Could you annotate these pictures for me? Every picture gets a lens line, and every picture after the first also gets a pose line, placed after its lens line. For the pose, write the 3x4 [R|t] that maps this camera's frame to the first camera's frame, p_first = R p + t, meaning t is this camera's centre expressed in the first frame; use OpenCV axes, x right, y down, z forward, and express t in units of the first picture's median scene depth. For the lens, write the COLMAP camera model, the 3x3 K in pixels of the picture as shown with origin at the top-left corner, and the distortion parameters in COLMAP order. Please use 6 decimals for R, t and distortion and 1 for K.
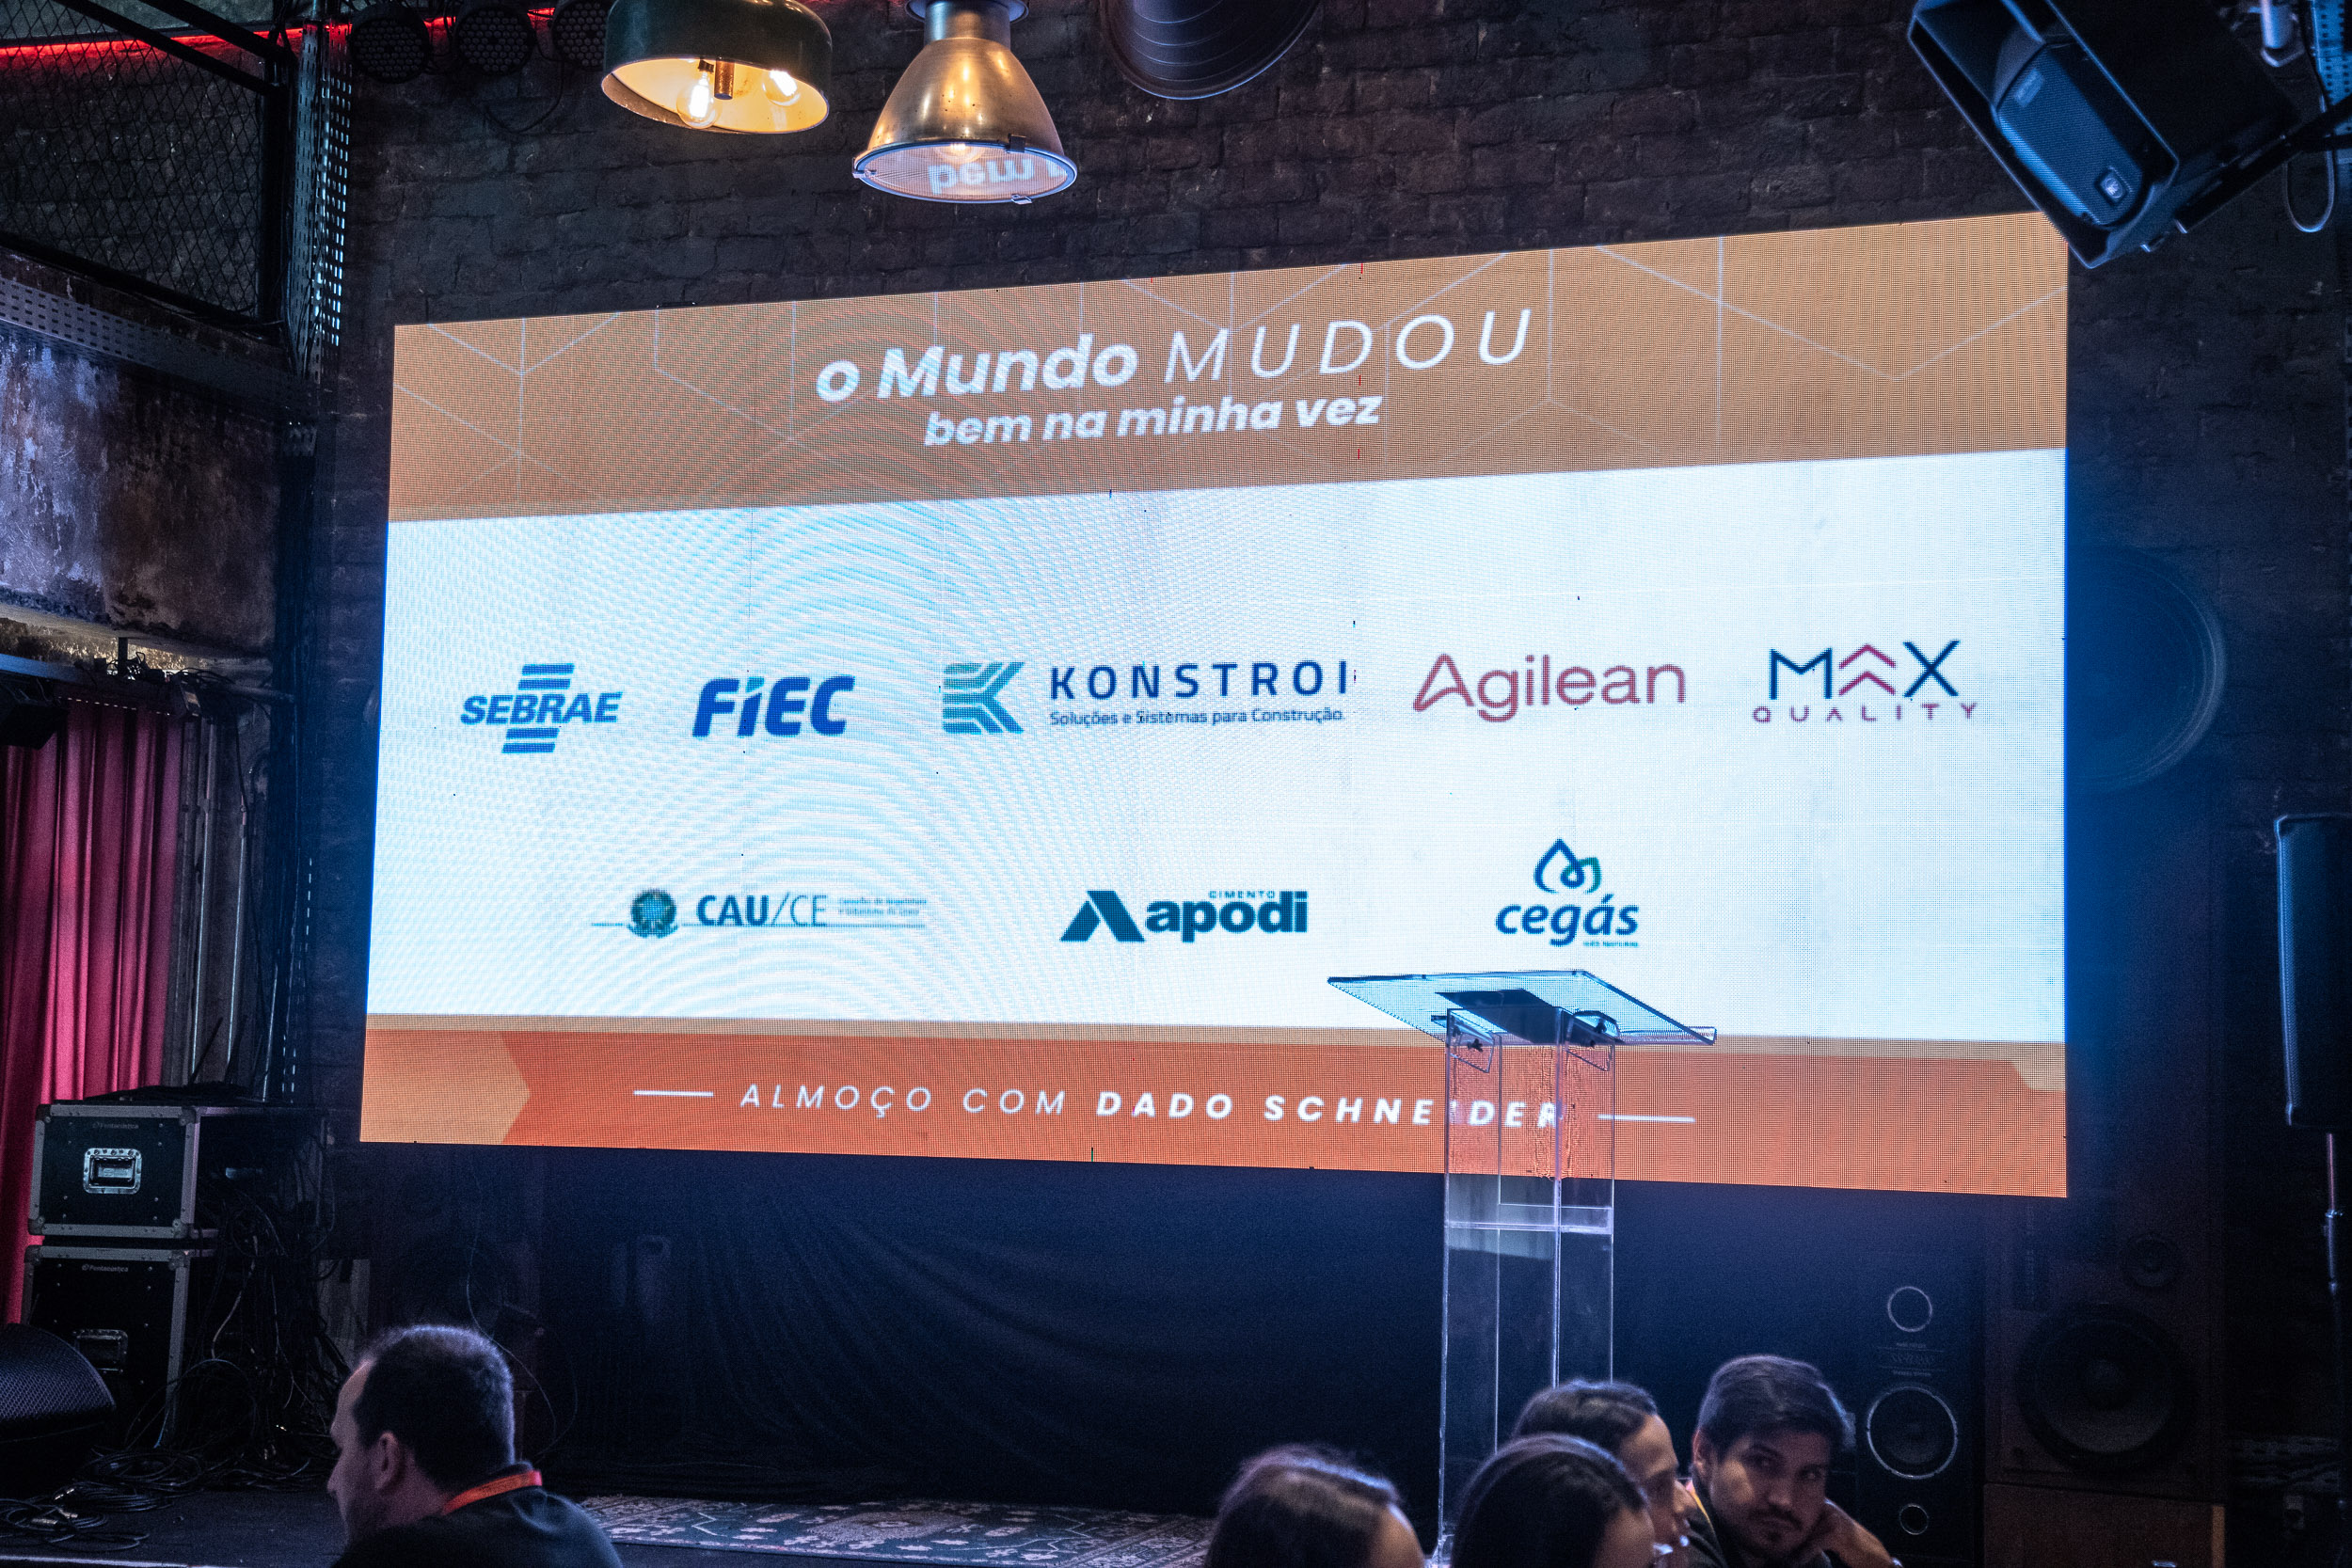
lens RADIAL K [[3269.1, 0, 1200.8], [0, 3269.1, 804.6], [0, 0, 1]] dist [0.160719, 0.000000]
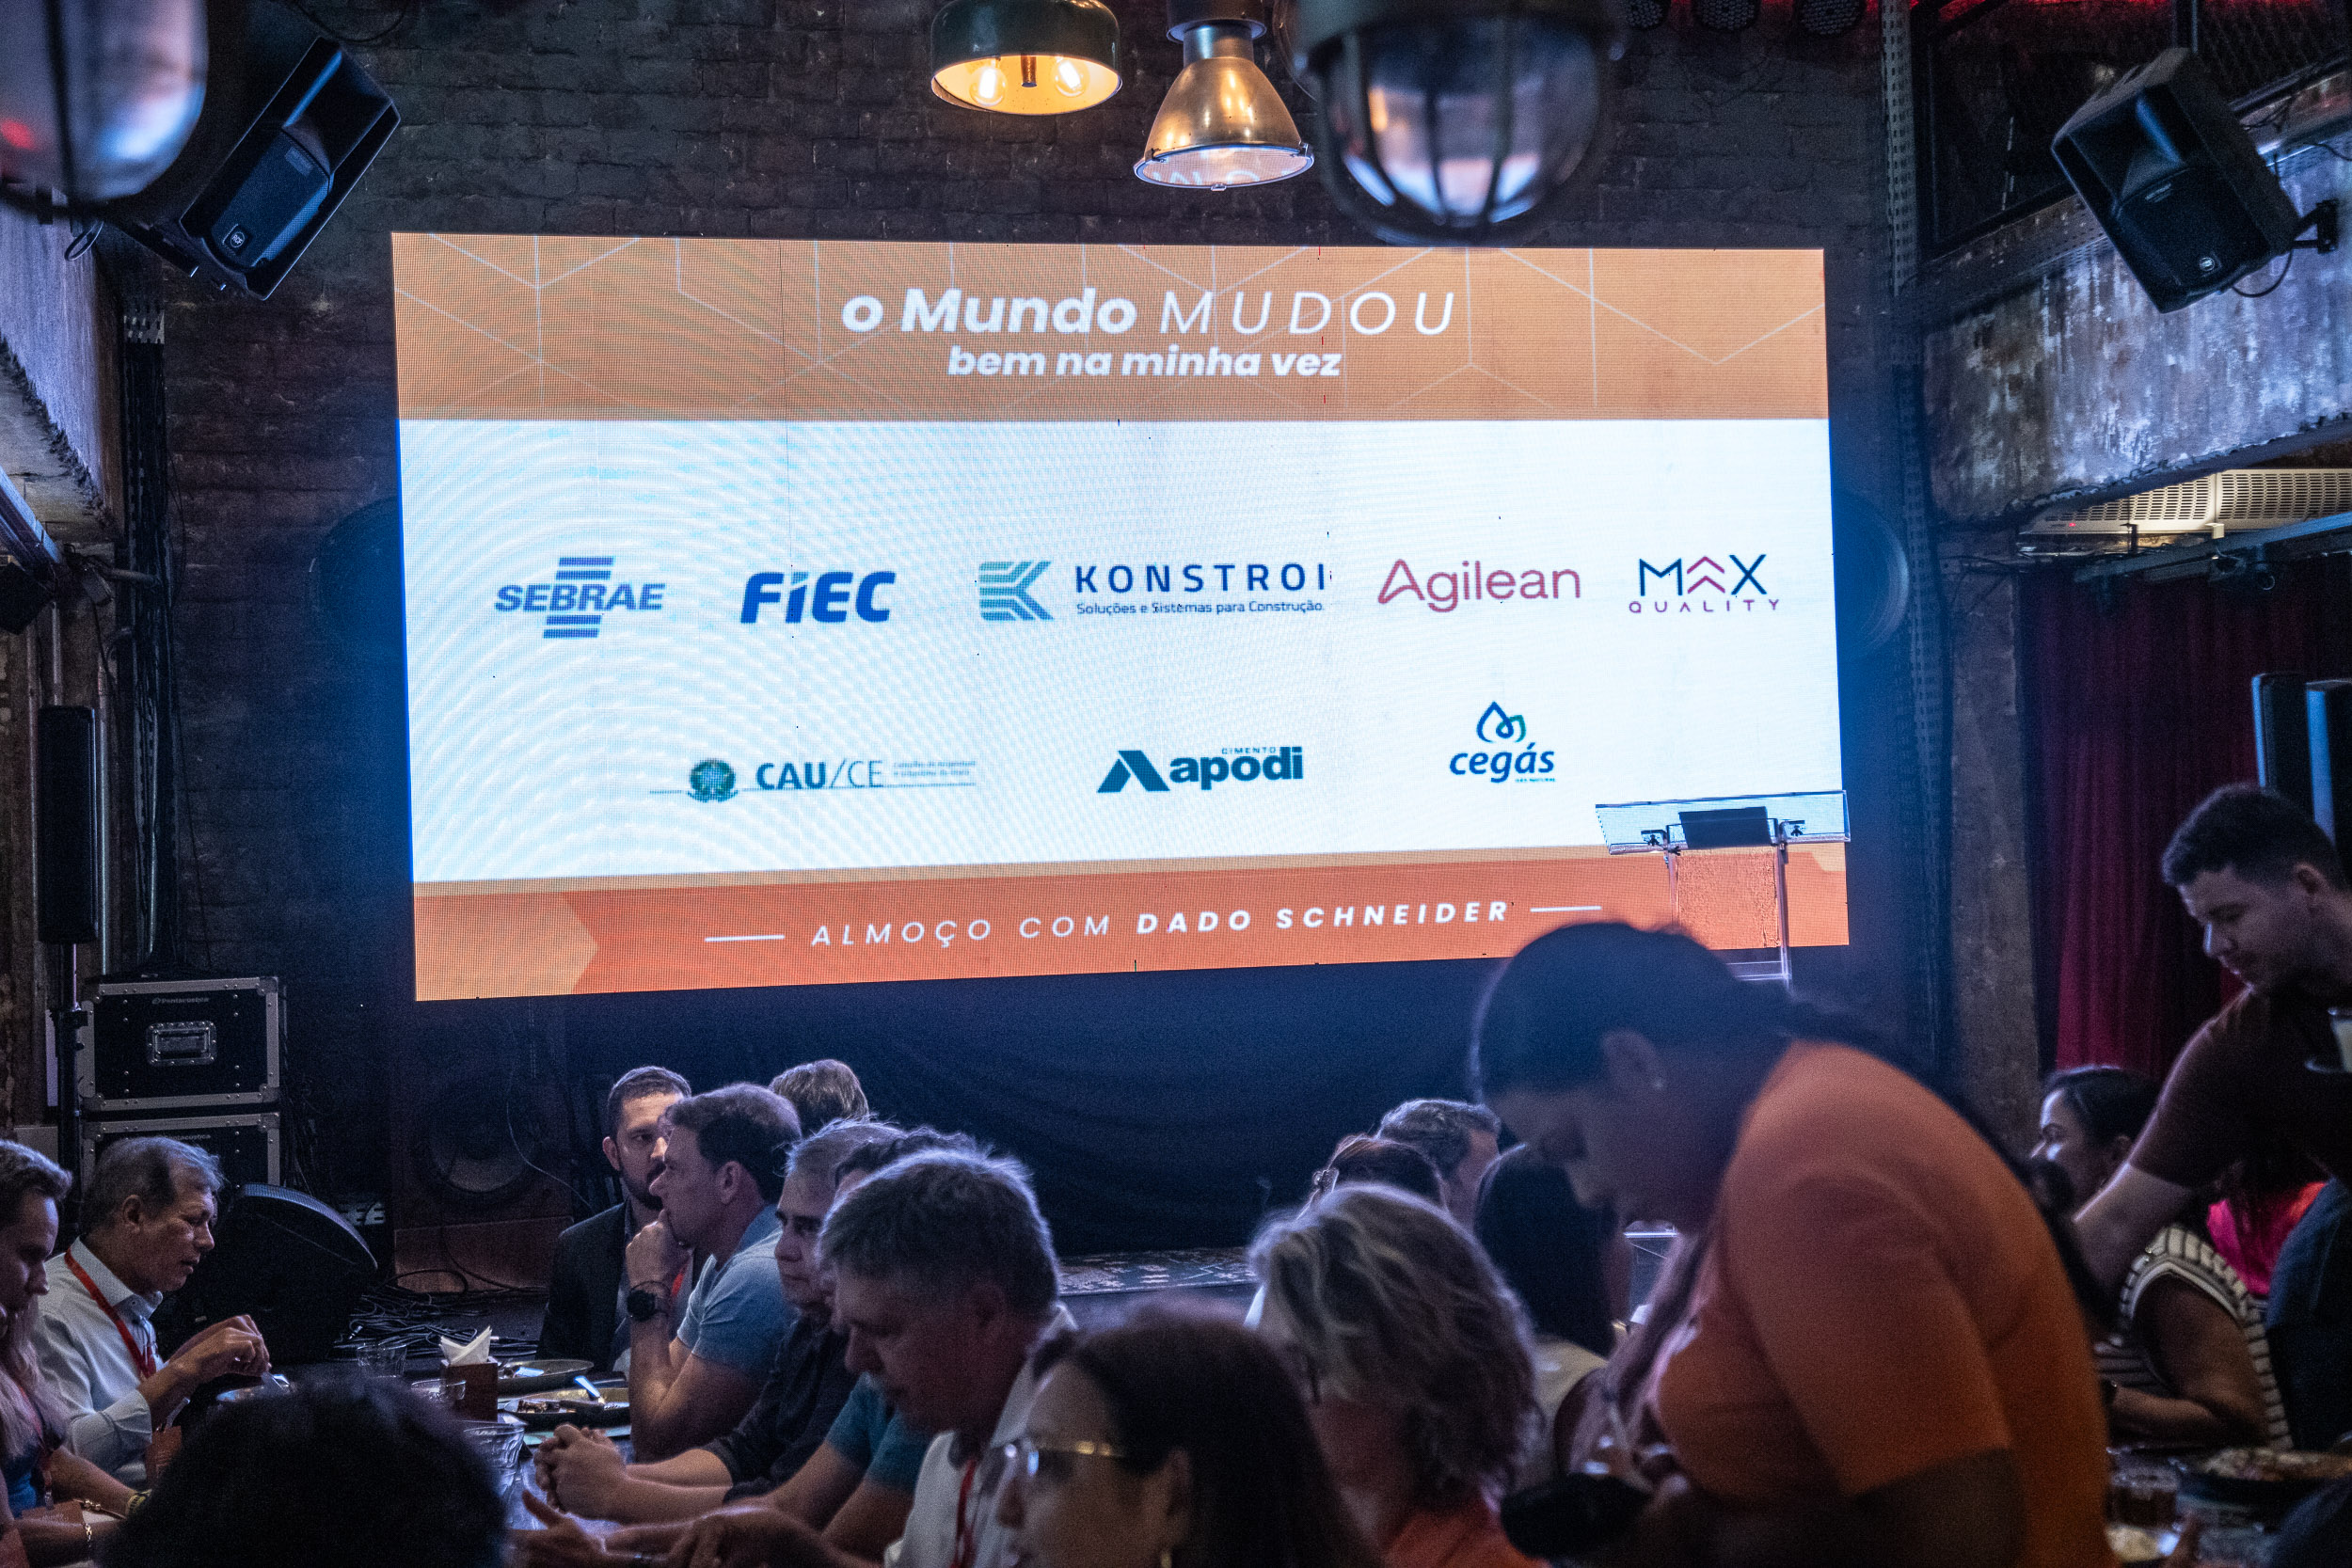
lens RADIAL K [[3269.1, 0, 1192.2], [0, 3269.1, 789.2], [0, 0, 1]] dist [0.160719, 0.000000]
pose [[0.836572, -0.027608, 0.547161, -0.652598], [0.011223, 0.999383, 0.033267, 0.000549], [-0.547742, -0.021689, 0.836366, -0.030309]]
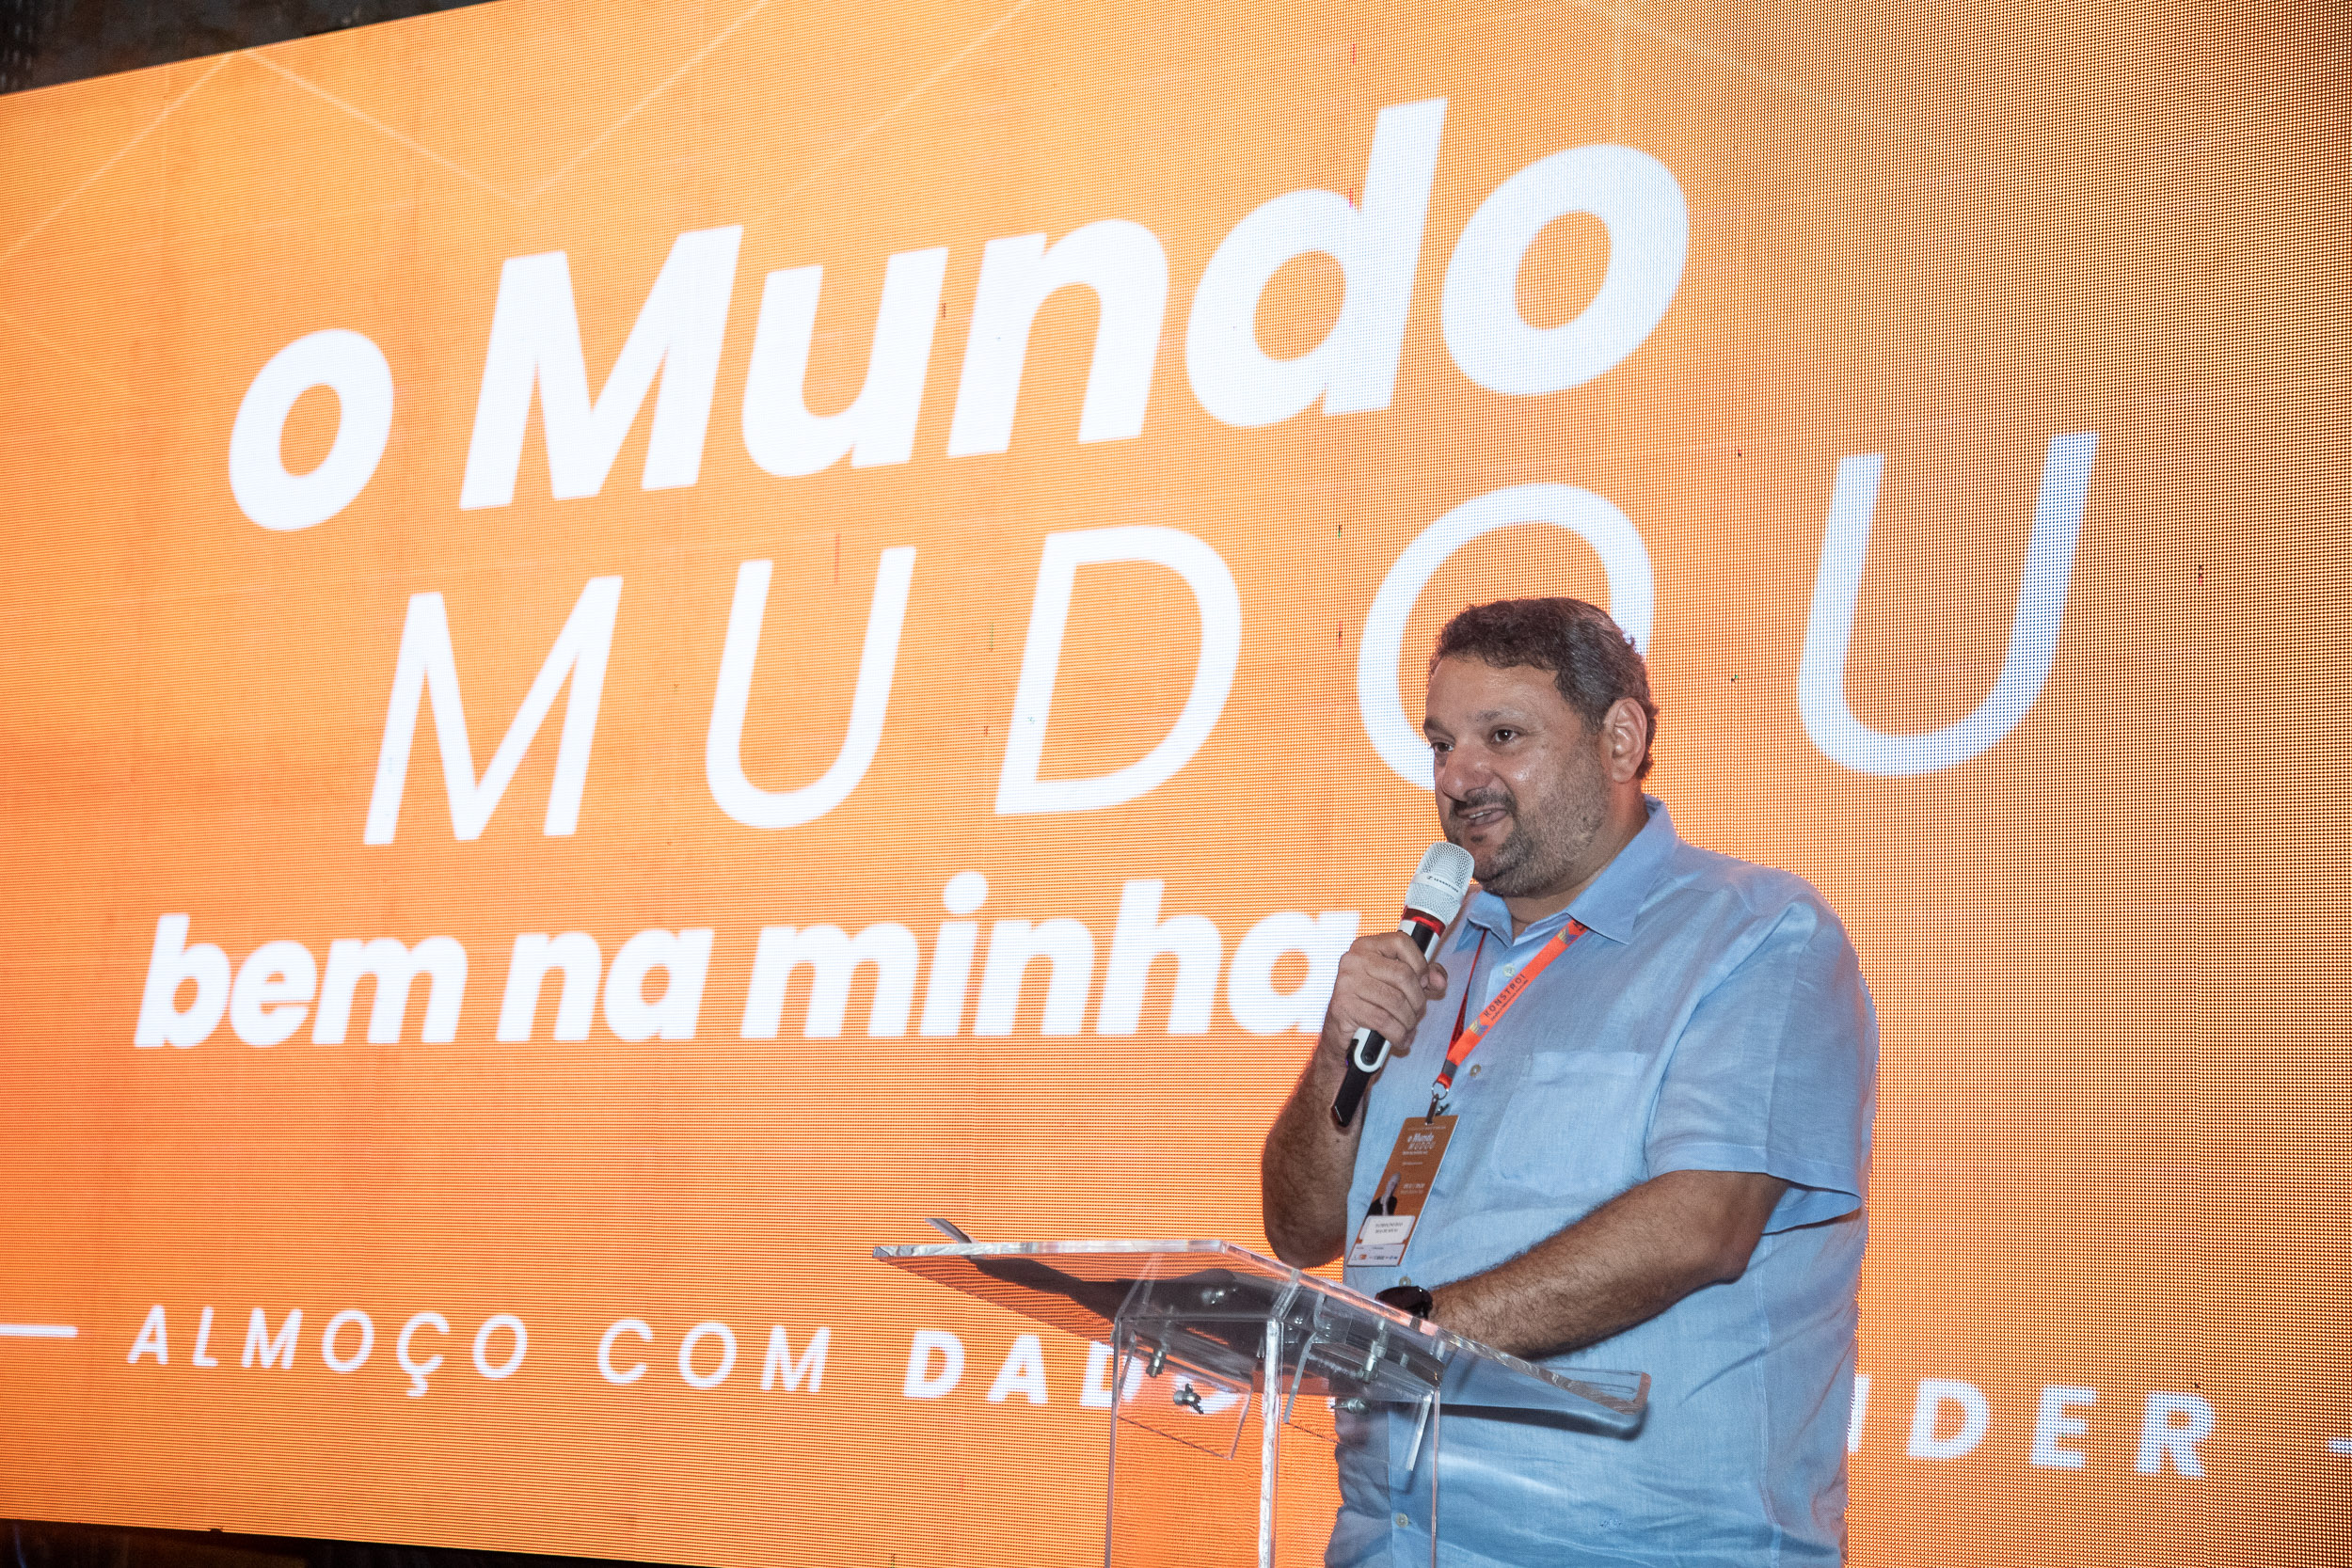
lens RADIAL K [[4238.6, 0, 1176.7], [0, 4238.6, 771.4], [0, 0, 1]] dist [0.297622, 0.000000]
pose [[0.962173, -0.023882, -0.271390, 0.189761], [0.012370, 0.998953, -0.044052, 0.010734], [0.272158, 0.039029, 0.961461, 0.336993]]
